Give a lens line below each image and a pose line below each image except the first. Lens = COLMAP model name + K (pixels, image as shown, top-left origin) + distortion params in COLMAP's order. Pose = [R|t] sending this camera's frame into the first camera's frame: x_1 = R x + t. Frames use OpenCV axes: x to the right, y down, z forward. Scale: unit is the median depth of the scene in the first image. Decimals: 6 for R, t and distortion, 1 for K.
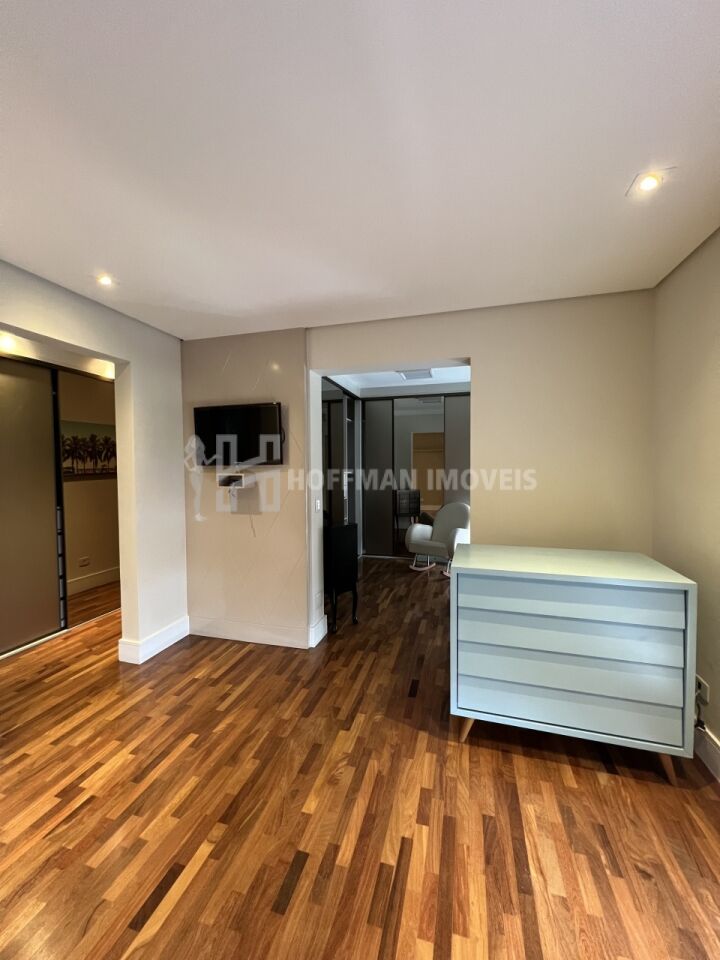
lens RADIAL K [[383.2, 0, 357.7], [0, 383.2, 480.4], [0, 0, 1]] dist [-0.002370, 0.000602]
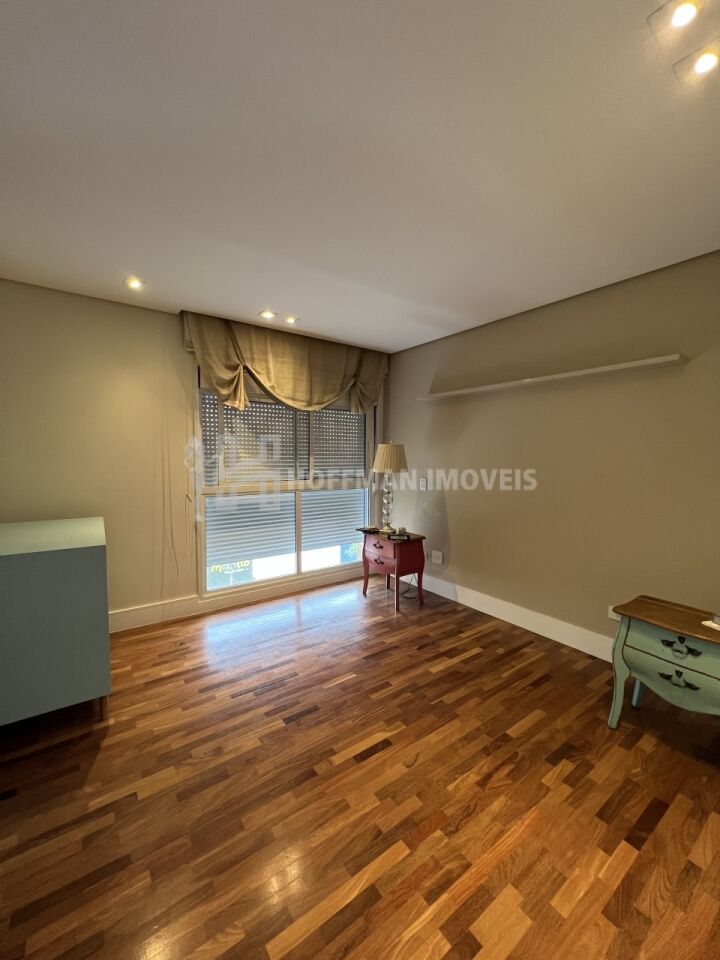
lens RADIAL K [[383.2, 0, 357.7], [0, 383.2, 480.4], [0, 0, 1]] dist [-0.002370, 0.000602]
pose [[-0.784899, -0.039152, 0.618385, -1.020144], [0.022737, 0.995510, 0.091889, -0.017651], [-0.619206, 0.086184, -0.780485, 1.599576]]
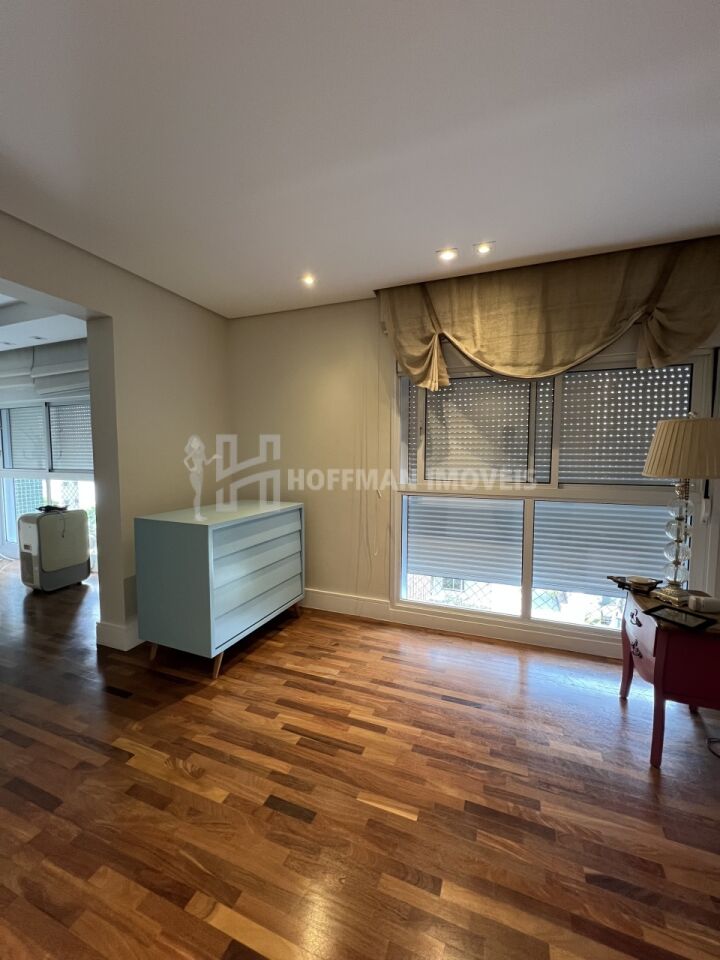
lens RADIAL K [[383.2, 0, 357.7], [0, 383.2, 480.4], [0, 0, 1]] dist [-0.002370, 0.000602]
pose [[0.096742, -0.063842, 0.993260, -0.943146], [0.036267, 0.997504, 0.060582, 0.053960], [-0.994649, 0.030162, 0.098816, 0.547264]]
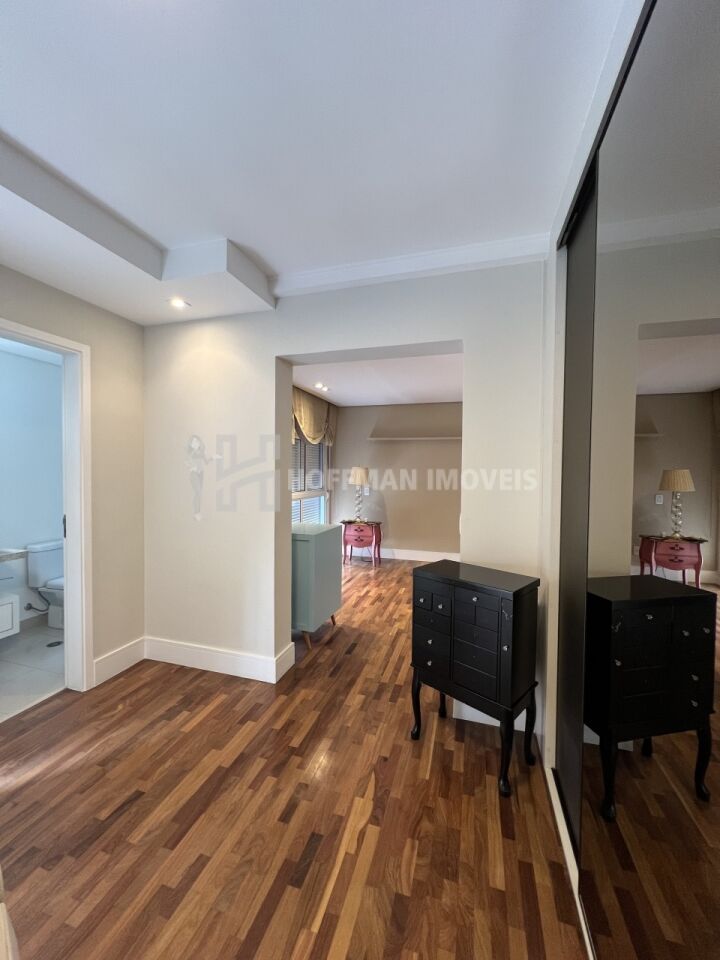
lens RADIAL K [[383.2, 0, 357.7], [0, 383.2, 480.4], [0, 0, 1]] dist [-0.002370, 0.000602]
pose [[-0.999721, -0.004186, 0.023264, 0.150072], [-0.002667, 0.997885, 0.064952, -0.127692], [-0.023486, 0.064872, -0.997617, 3.331577]]
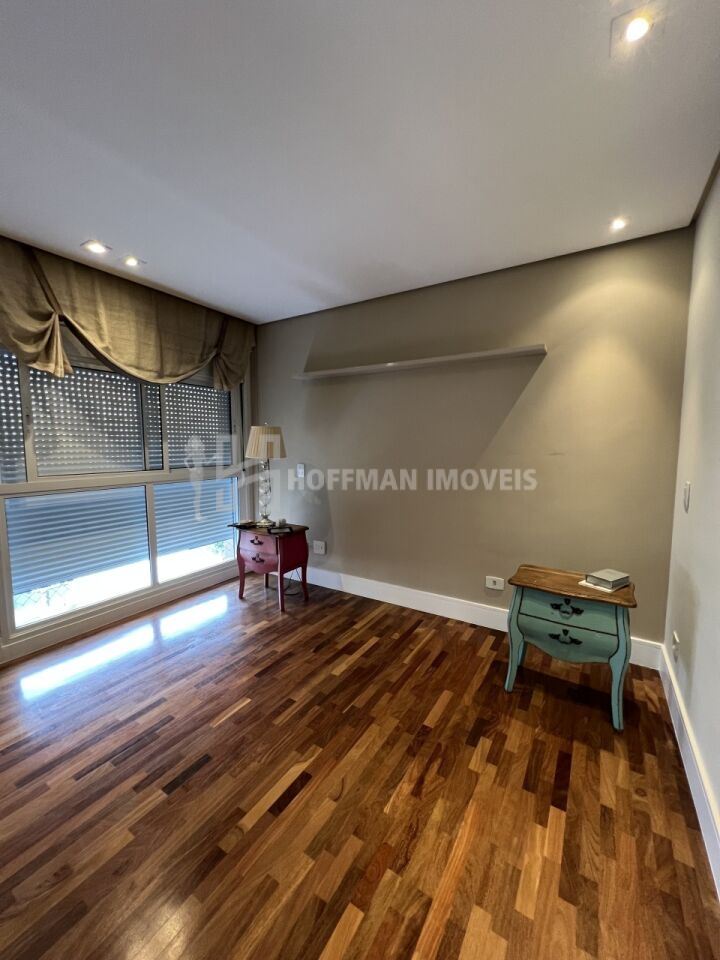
lens RADIAL K [[383.2, 0, 357.7], [0, 383.2, 480.4], [0, 0, 1]] dist [-0.002370, 0.000602]
pose [[-0.959848, -0.020332, 0.279781, -0.796620], [0.017123, 0.991264, 0.130780, 0.007722], [-0.279996, 0.130319, -0.951115, 1.502411]]
